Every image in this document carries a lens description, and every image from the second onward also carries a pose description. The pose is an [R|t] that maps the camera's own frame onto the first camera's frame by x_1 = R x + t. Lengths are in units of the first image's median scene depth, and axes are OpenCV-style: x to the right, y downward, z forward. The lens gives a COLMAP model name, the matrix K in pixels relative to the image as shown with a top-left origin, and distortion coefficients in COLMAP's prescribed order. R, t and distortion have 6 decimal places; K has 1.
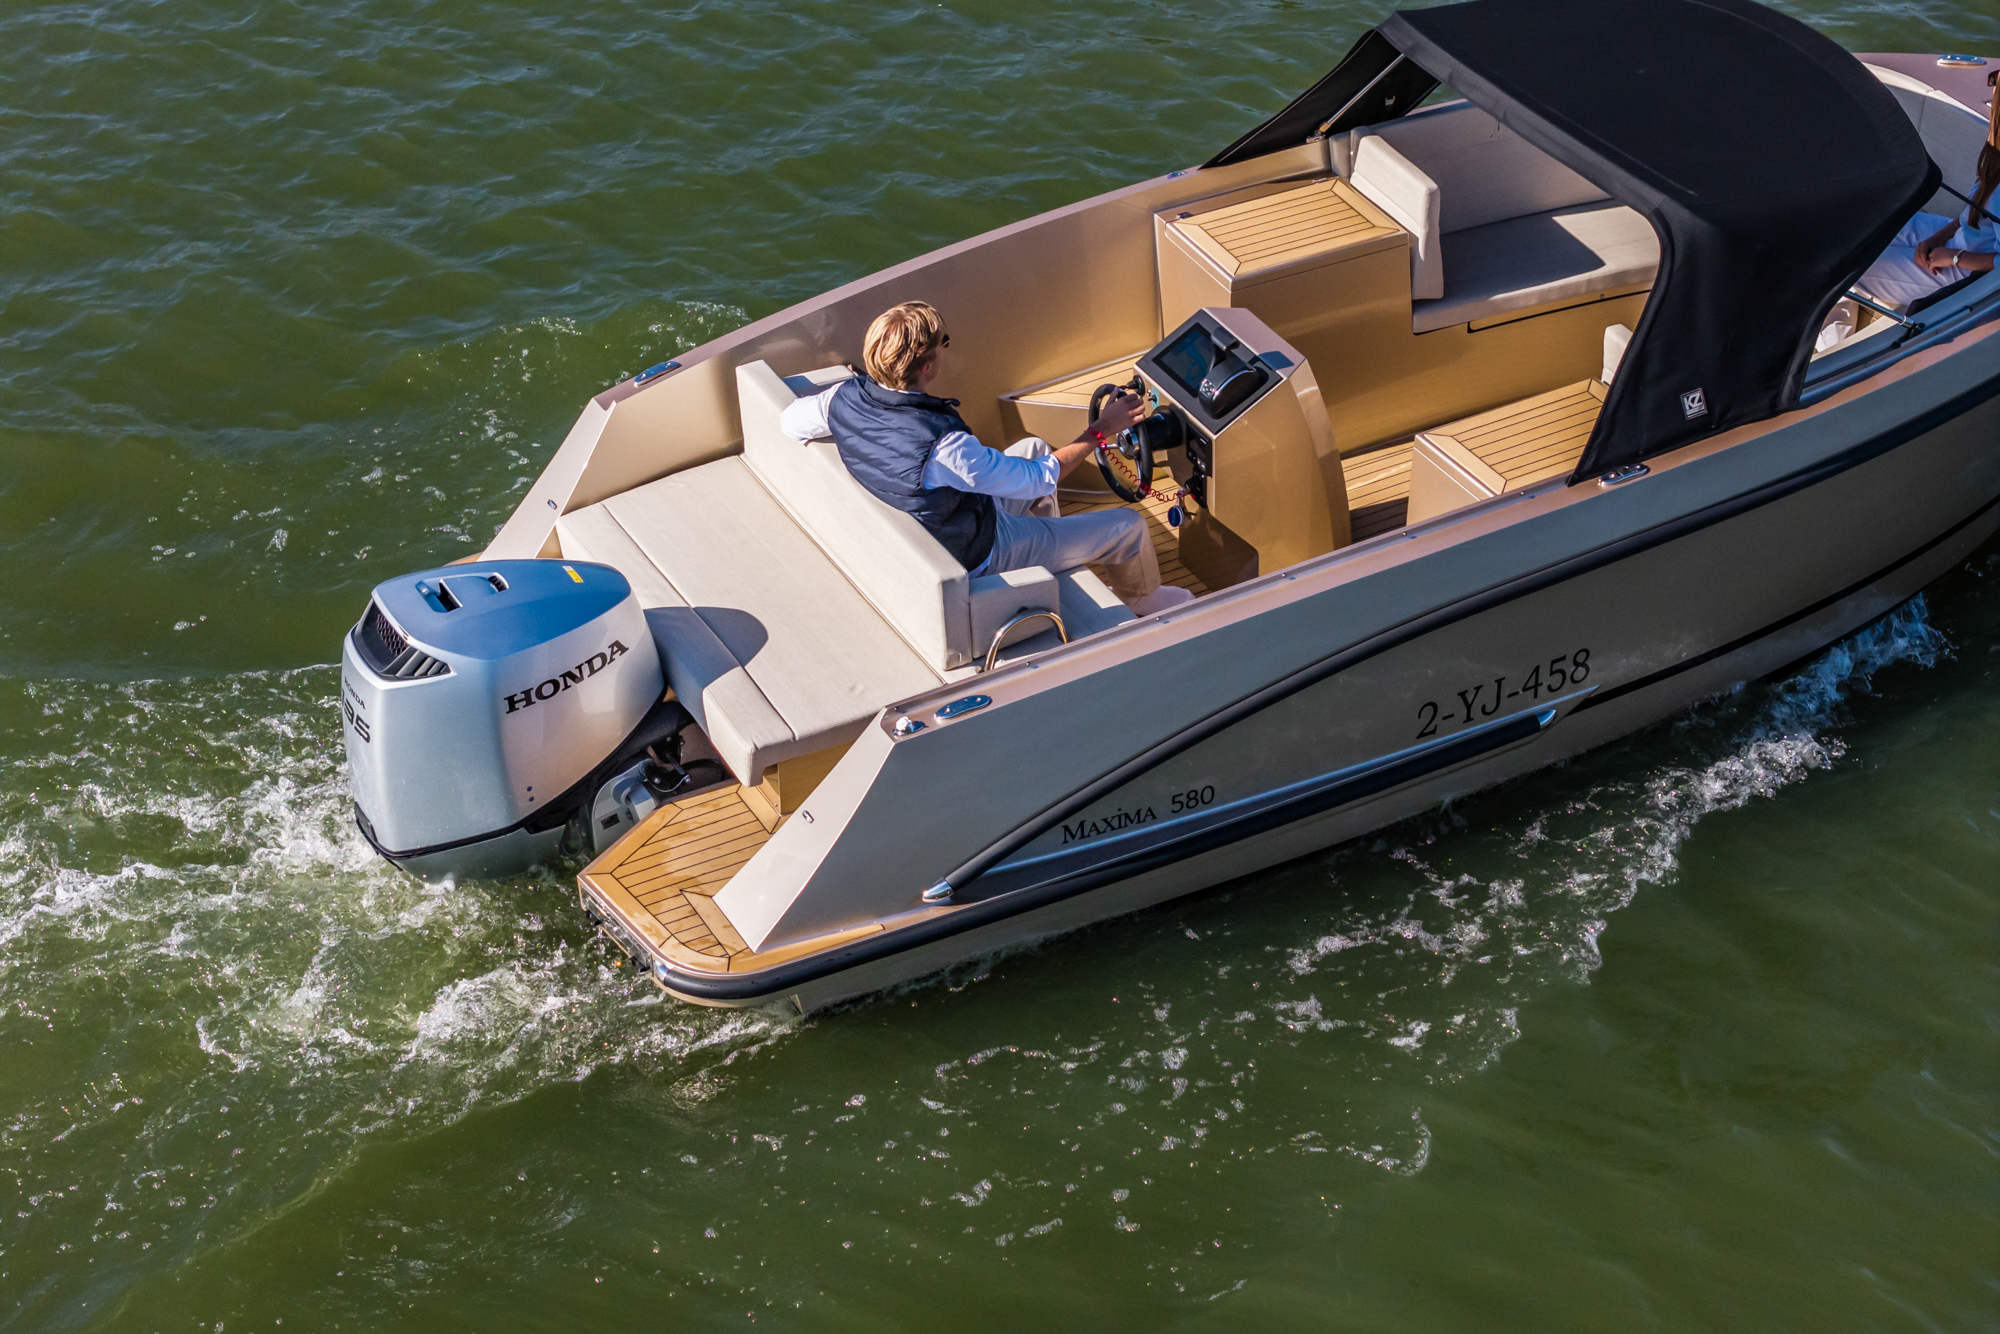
lens RADIAL K [[3967.0, 0, 1000.0], [0, 3967.0, 667.0], [0, 0, 1]] dist [-0.269109, 1.662470]
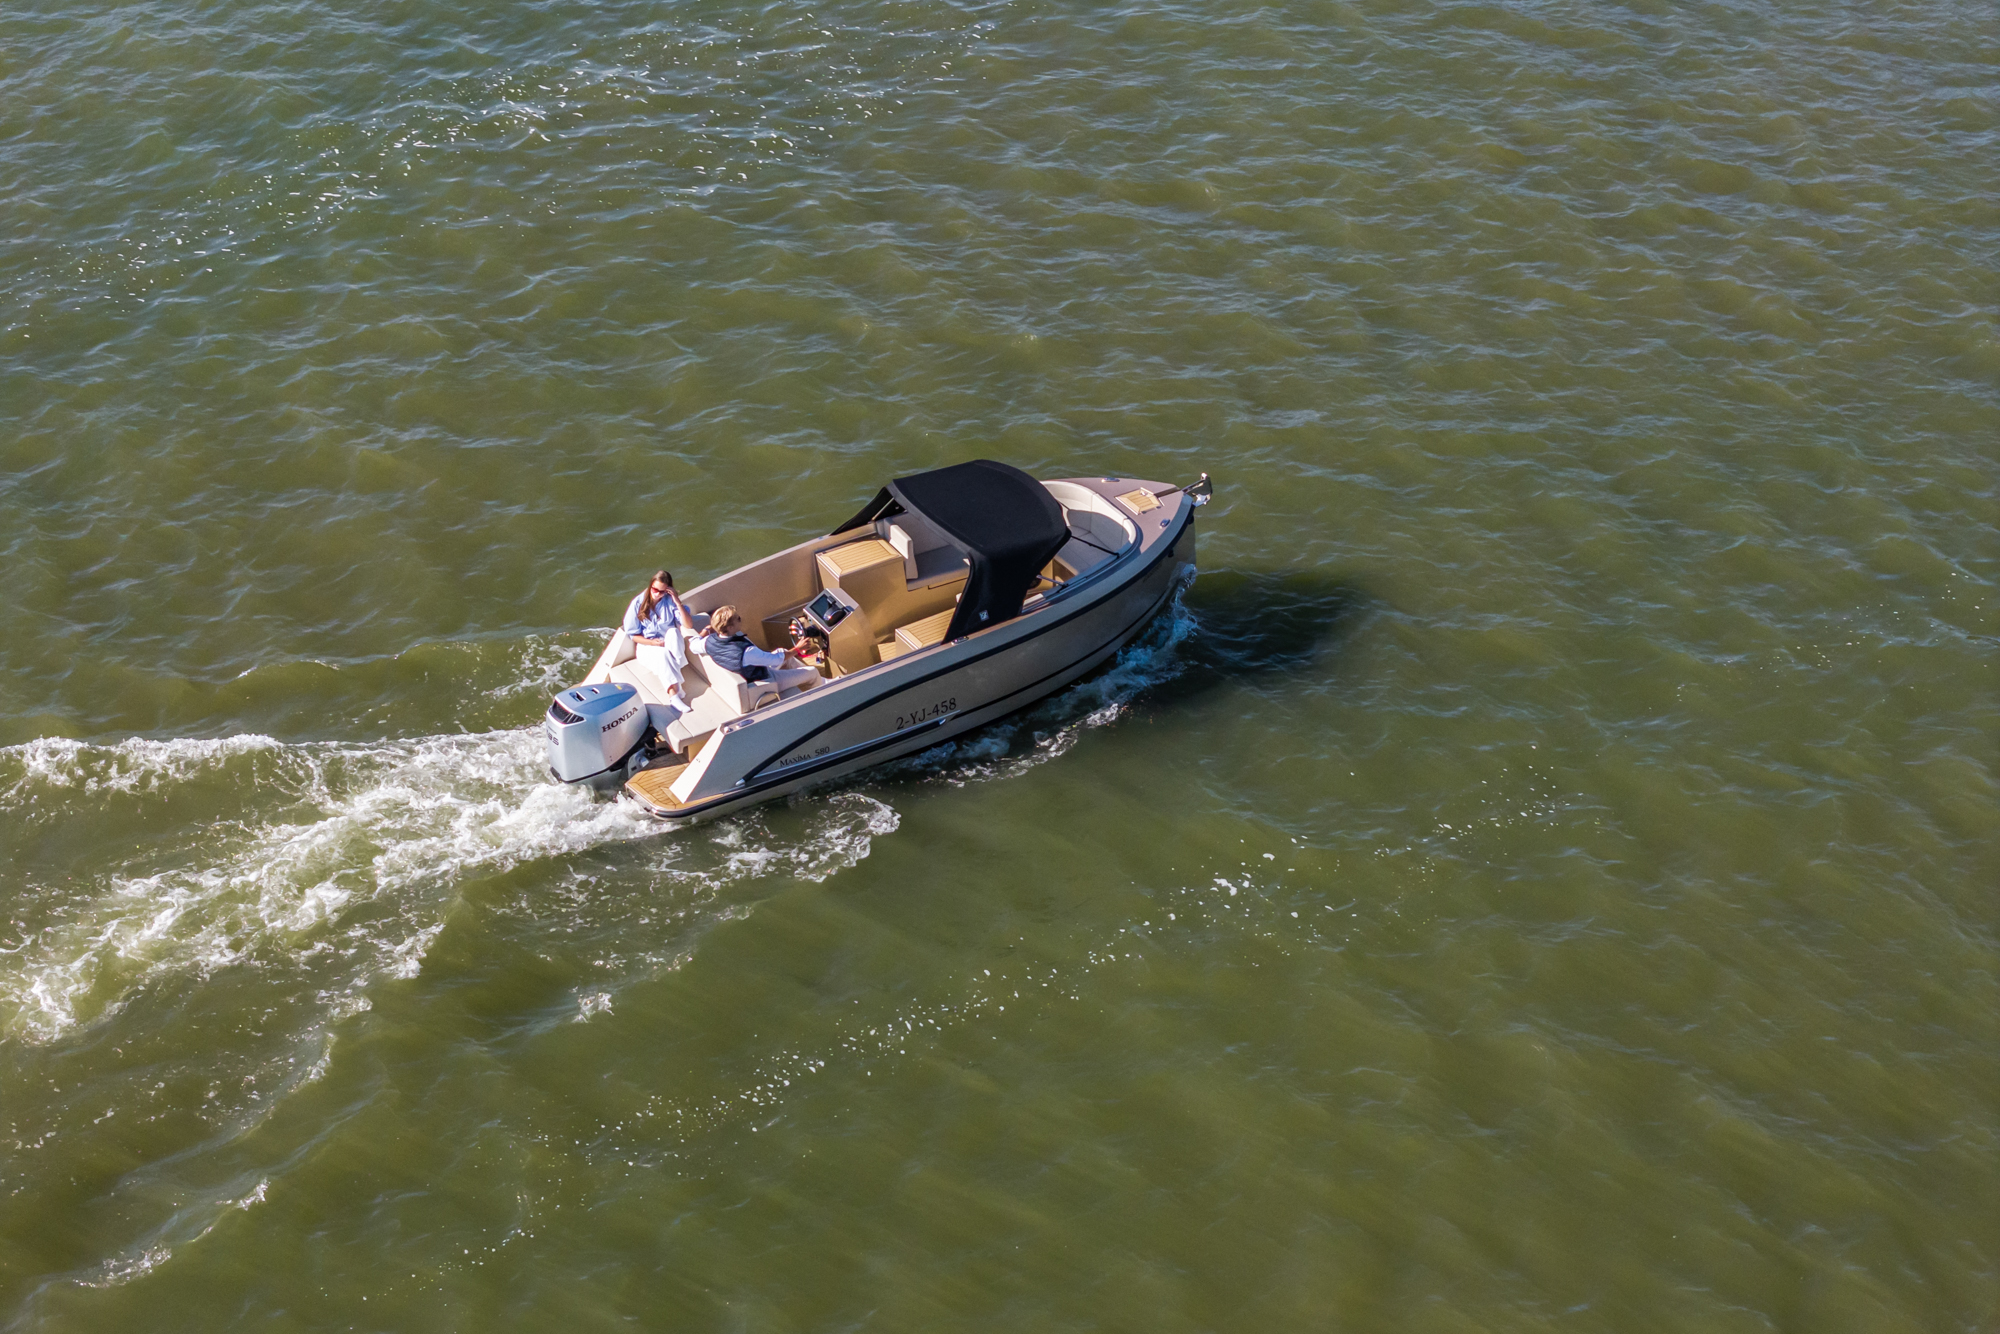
lens RADIAL K [[3967.0, 0, 1000.0], [0, 3967.0, 667.0], [0, 0, 1]] dist [-0.269109, 1.662470]
pose [[0.998992, -0.042112, 0.015572, 0.134398], [0.042562, 0.998650, -0.029784, 0.062166], [-0.014296, 0.030417, 0.999435, -1.986498]]
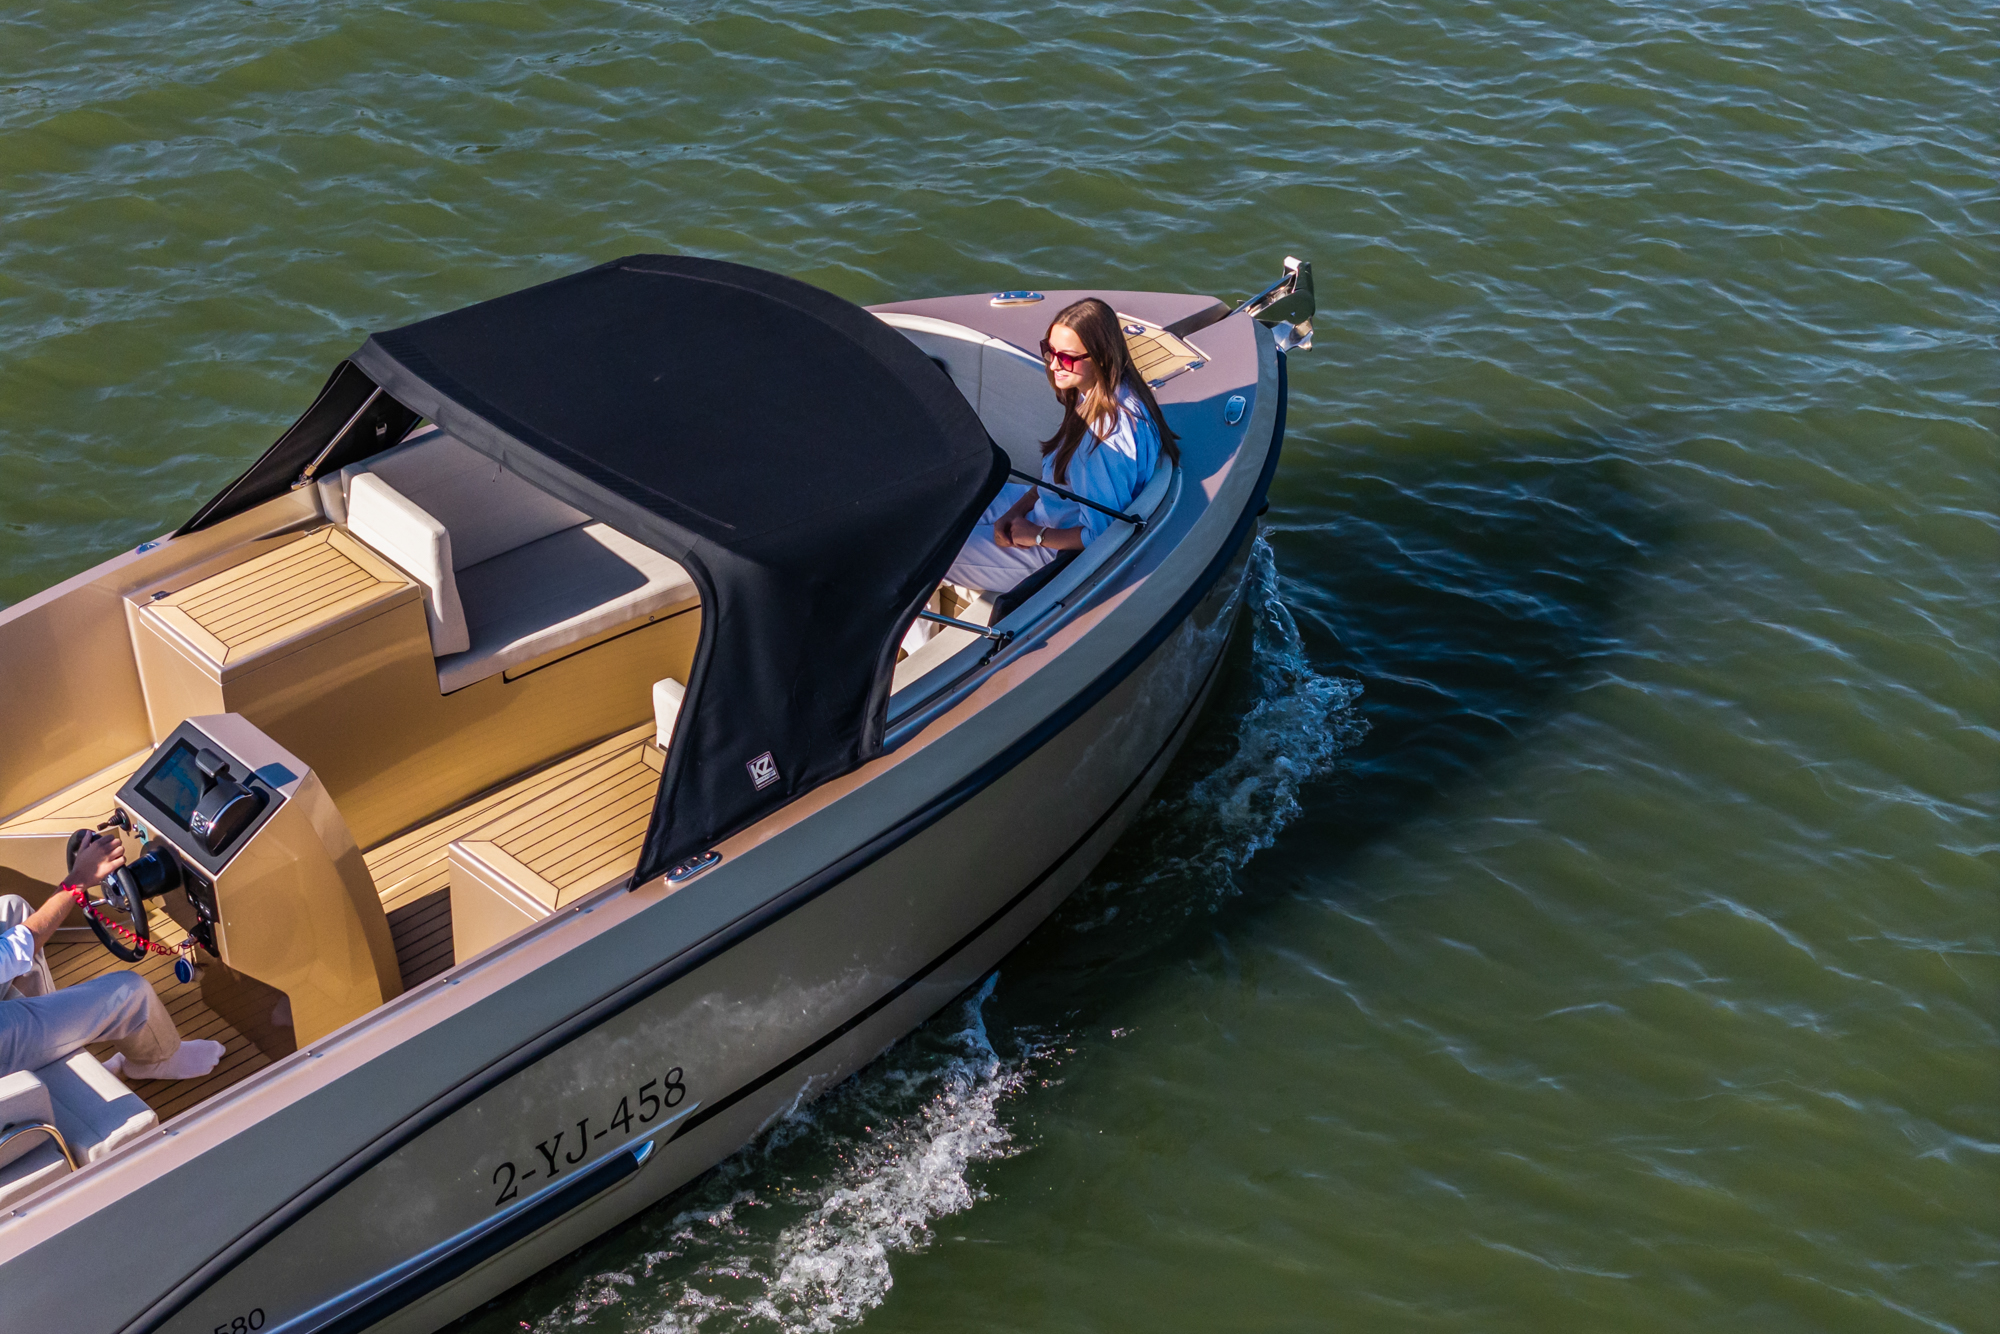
lens RADIAL K [[3967.0, 0, 1000.0], [0, 3967.0, 667.0], [0, 0, 1]] dist [-0.269109, 1.662470]
pose [[0.968887, -0.131021, 0.209980, 0.045577], [0.135188, 0.990804, -0.005551, -0.074818], [-0.207322, 0.033765, 0.977690, 0.134704]]
